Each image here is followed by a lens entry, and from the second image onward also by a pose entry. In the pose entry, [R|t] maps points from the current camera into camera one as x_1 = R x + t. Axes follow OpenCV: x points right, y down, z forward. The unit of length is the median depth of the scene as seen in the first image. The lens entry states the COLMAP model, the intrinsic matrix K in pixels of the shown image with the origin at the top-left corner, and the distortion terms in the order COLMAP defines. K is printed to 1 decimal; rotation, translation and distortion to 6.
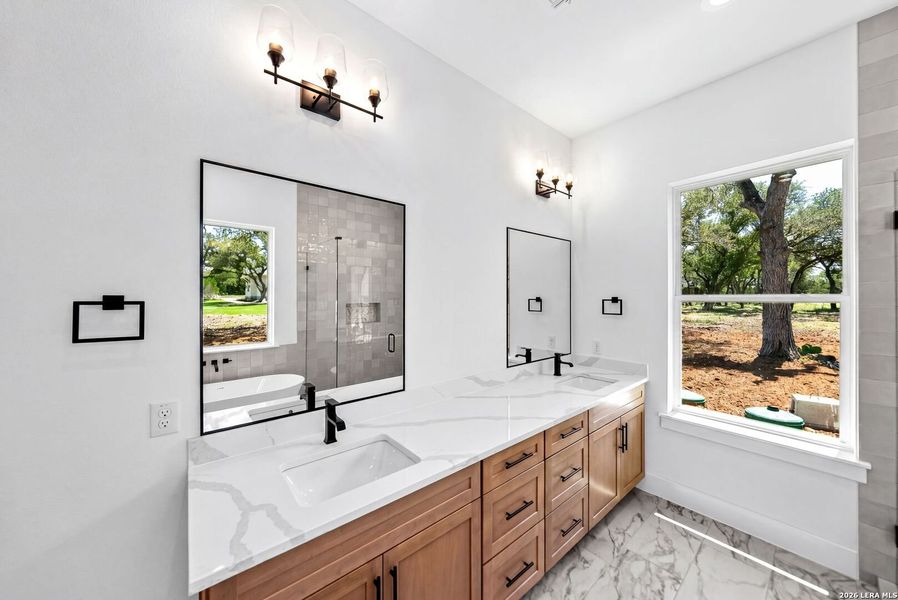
lens RADIAL K [[311.3, 0, 448.4], [0, 311.3, 298.1], [0, 0, 1]] dist [-0.001490, -0.000033]
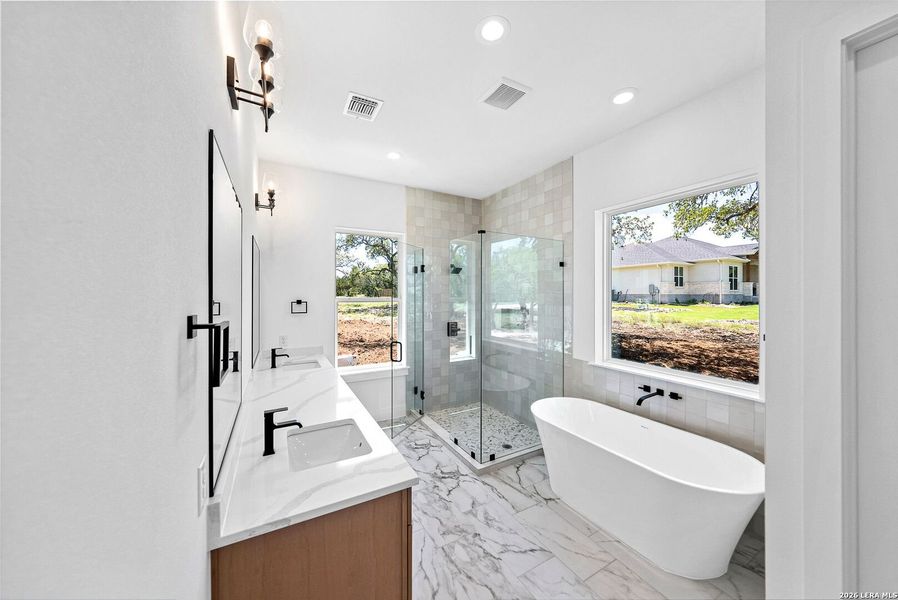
lens RADIAL K [[311.3, 0, 448.8], [0, 311.3, 296.8], [0, 0, 1]] dist [-0.001490, -0.000033]
pose [[0.182515, -0.001181, 0.983202, -0.729504], [0.000601, 0.999999, 0.001089, -0.019563], [-0.983203, 0.000393, 0.182515, 0.155042]]
